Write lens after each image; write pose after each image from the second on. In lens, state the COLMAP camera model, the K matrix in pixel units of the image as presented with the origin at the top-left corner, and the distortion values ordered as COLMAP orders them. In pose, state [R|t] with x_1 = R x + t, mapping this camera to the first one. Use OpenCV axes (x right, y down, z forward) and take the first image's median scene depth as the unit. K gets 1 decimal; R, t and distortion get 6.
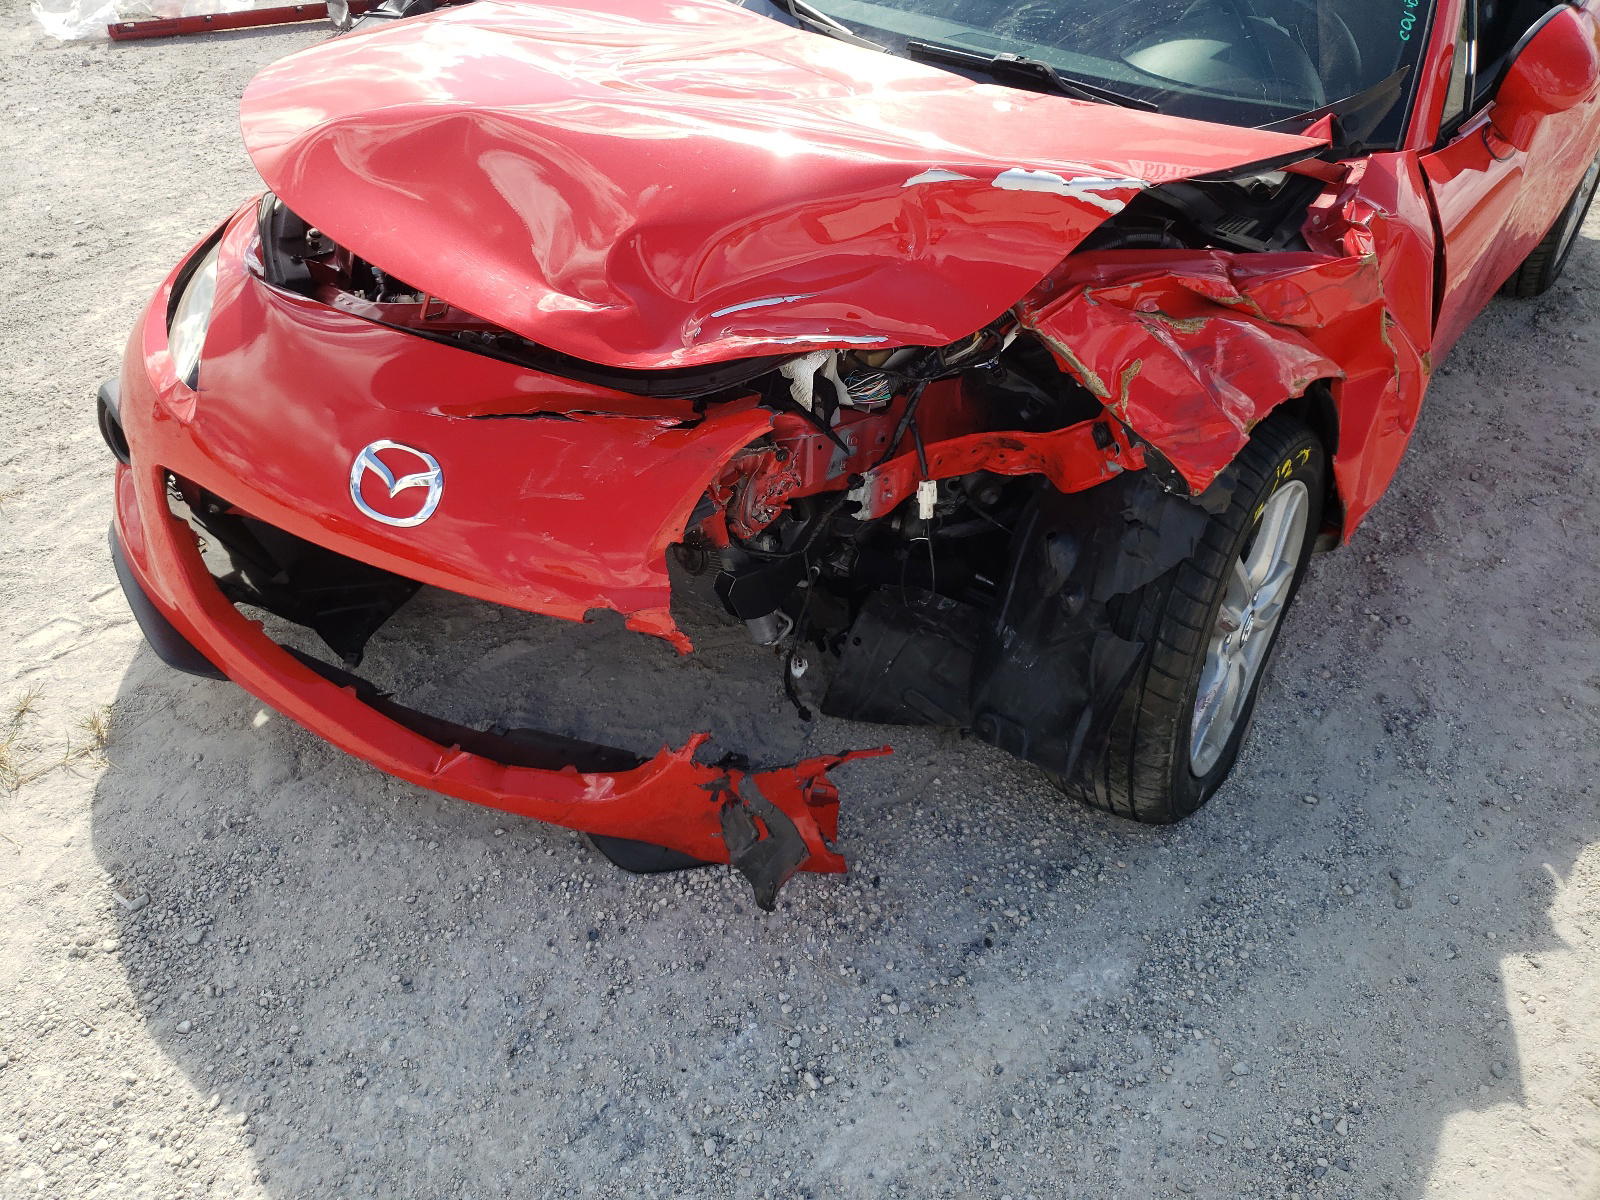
lens RADIAL K [[1172.8, 0, 800.0], [0, 1172.8, 600.0], [0, 0, 1]] dist [0.003956, -0.000842]
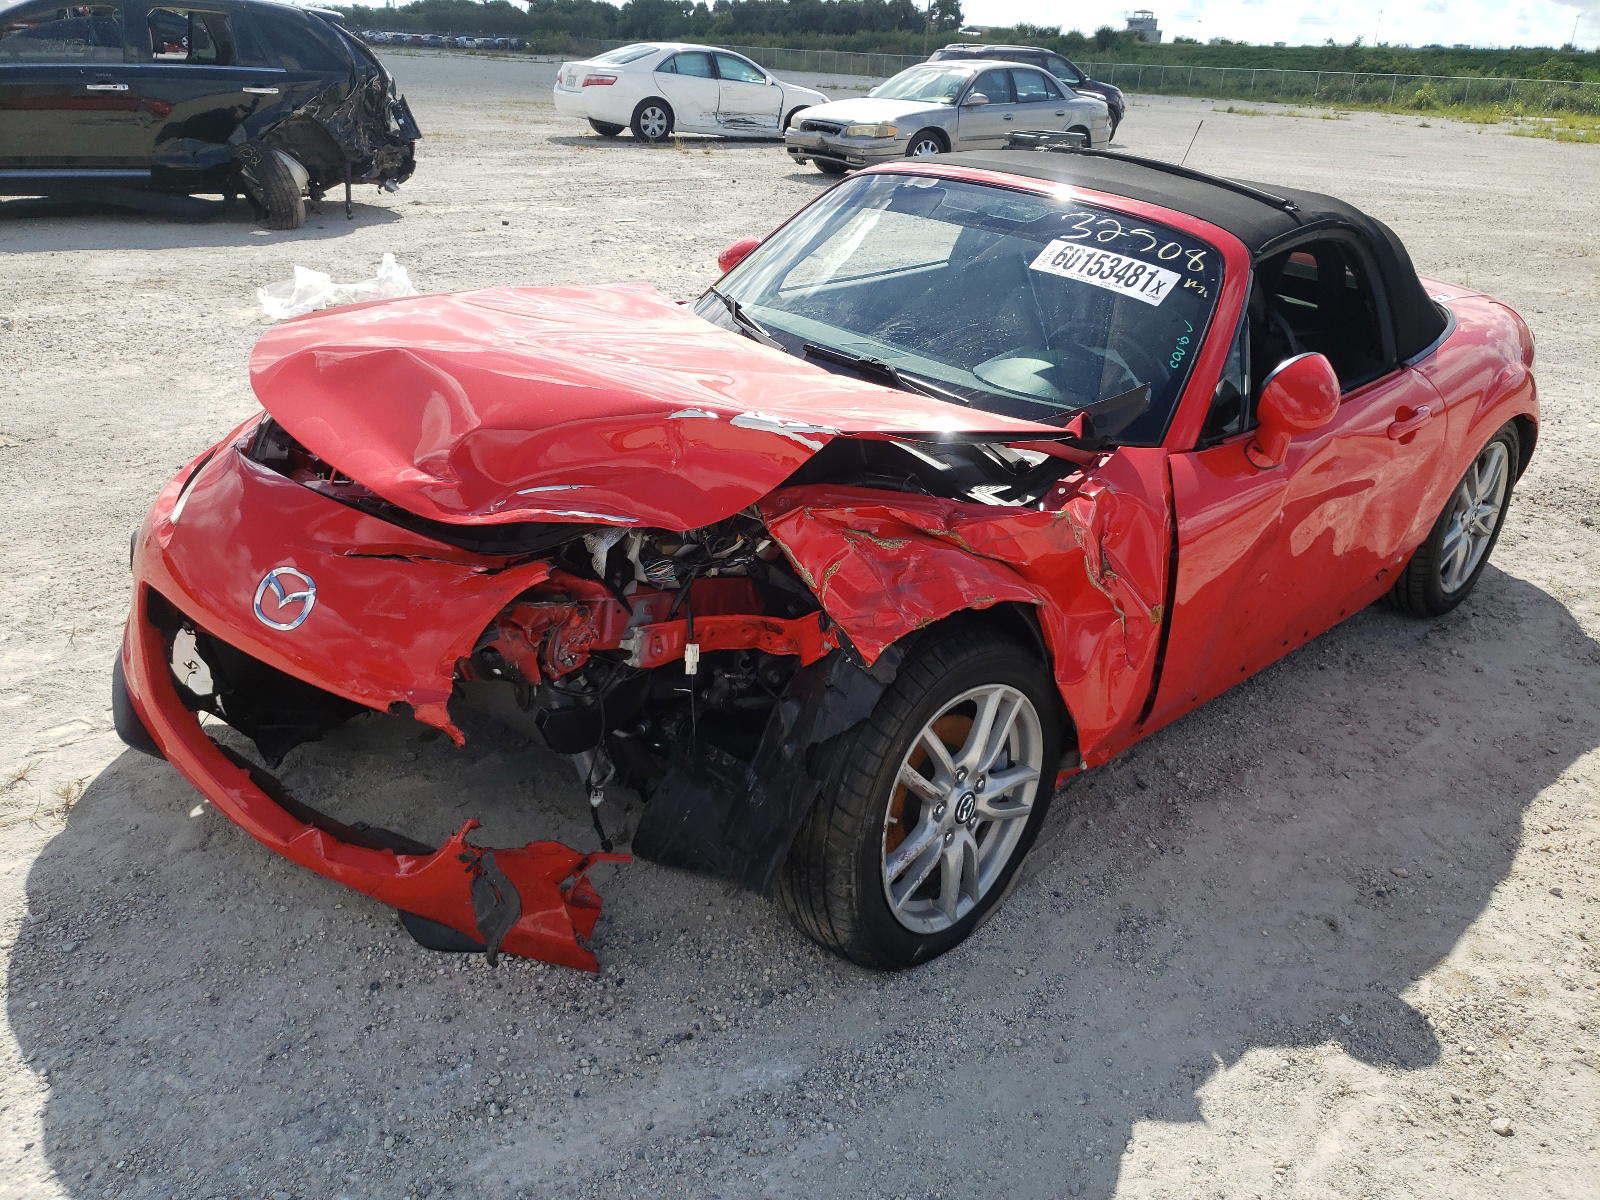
lens RADIAL K [[1187.4, 0, 800.0], [0, 1187.4, 600.0], [0, 0, 1]] dist [-0.024062, 0.053516]
pose [[0.987960, 0.103497, -0.114991, 0.364726], [-0.129054, 0.961247, -0.243617, 0.149729], [0.085321, 0.255524, 0.963031, -0.239031]]
